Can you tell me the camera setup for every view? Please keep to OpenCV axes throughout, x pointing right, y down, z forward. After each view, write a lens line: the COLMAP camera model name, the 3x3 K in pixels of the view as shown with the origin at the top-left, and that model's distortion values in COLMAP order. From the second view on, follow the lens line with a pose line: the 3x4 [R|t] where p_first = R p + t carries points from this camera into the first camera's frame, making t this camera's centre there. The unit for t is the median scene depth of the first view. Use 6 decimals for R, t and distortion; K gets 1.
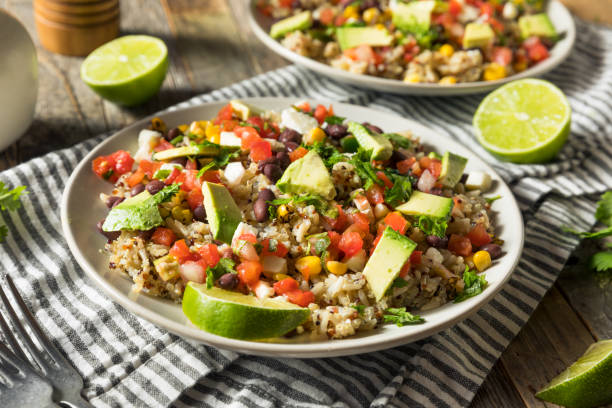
lens RADIAL K [[1043.3, 0, 306.0], [0, 1043.3, 204.0], [0, 0, 1]] dist [0.025187, 0.133613]
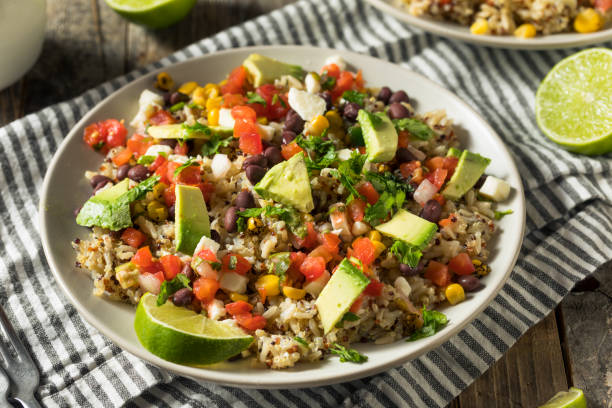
lens RADIAL K [[1916.4, 0, 306.0], [0, 1916.4, 204.0], [0, 0, 1]] dist [-0.026154, 0.042858]
pose [[0.974721, 0.103847, -0.197827, 0.378818], [-0.063327, 0.977518, 0.201118, -0.374376], [0.214265, -0.183506, 0.959383, -0.701389]]
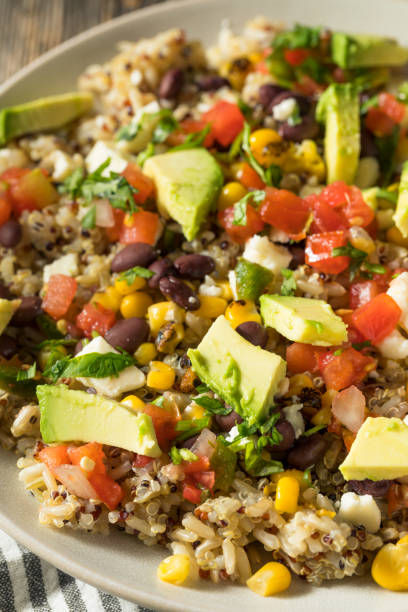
lens RADIAL K [[2089.8, 0, 204.0], [0, 2089.8, 306.0], [0, 0, 1]] dist [0.013671, -0.135994]
pose [[0.958749, 0.164955, -0.231496, 0.378028], [-0.089274, 0.947926, 0.305724, -0.620394], [0.269872, -0.272446, 0.923549, 0.377806]]
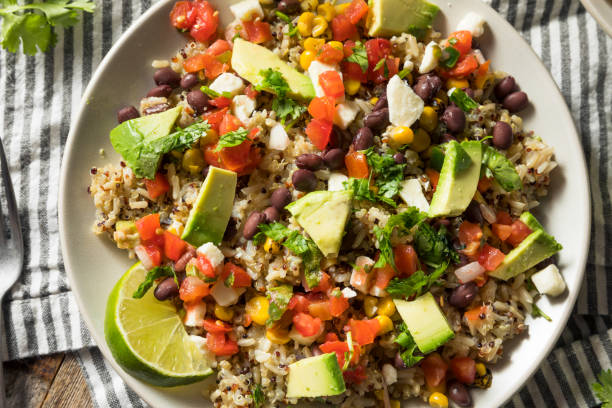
lens RADIAL K [[1043.3, 0, 306.0], [0, 1043.3, 204.0], [0, 0, 1]] dist [0.025187, 0.133613]
pose [[0.795794, 0.591077, -0.131680, 0.098077], [-0.334713, 0.610545, 0.717776, -0.654816], [0.504657, -0.527127, 0.683709, 0.433186]]
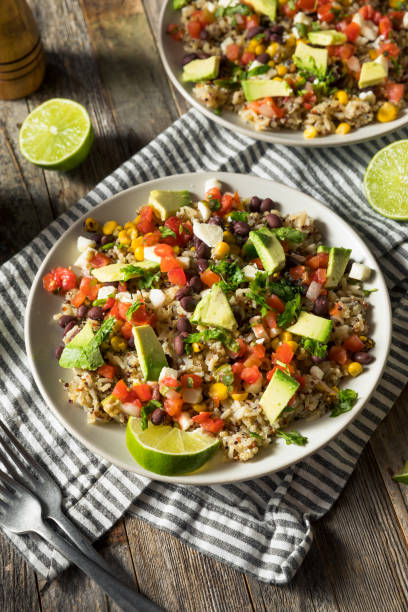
lens RADIAL K [[1068.7, 0, 204.0], [0, 1068.7, 306.0], [0, 0, 1]] dist [0.087027, 0.033437]
pose [[0.995404, -0.050844, -0.081152, 0.096144], [0.080058, 0.906830, 0.413824, -0.581634], [0.052550, -0.418419, 0.906732, -0.167733]]
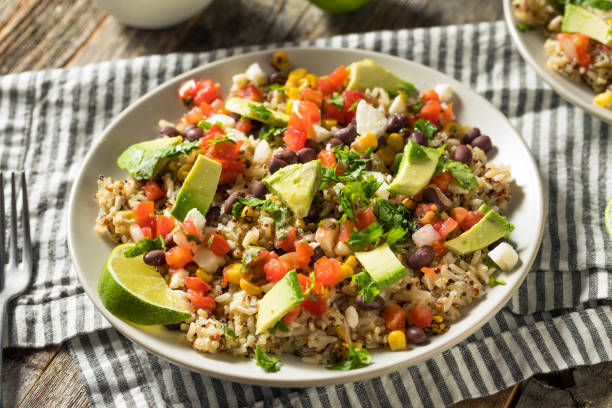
lens RADIAL K [[1916.4, 0, 306.0], [0, 1916.4, 204.0], [0, 0, 1]] dist [-0.026154, 0.042858]
pose [[0.756259, 0.386953, -0.527579, 0.987816], [-0.271216, 0.919223, 0.285430, -0.540277], [0.595411, -0.072771, 0.800118, -0.434920]]
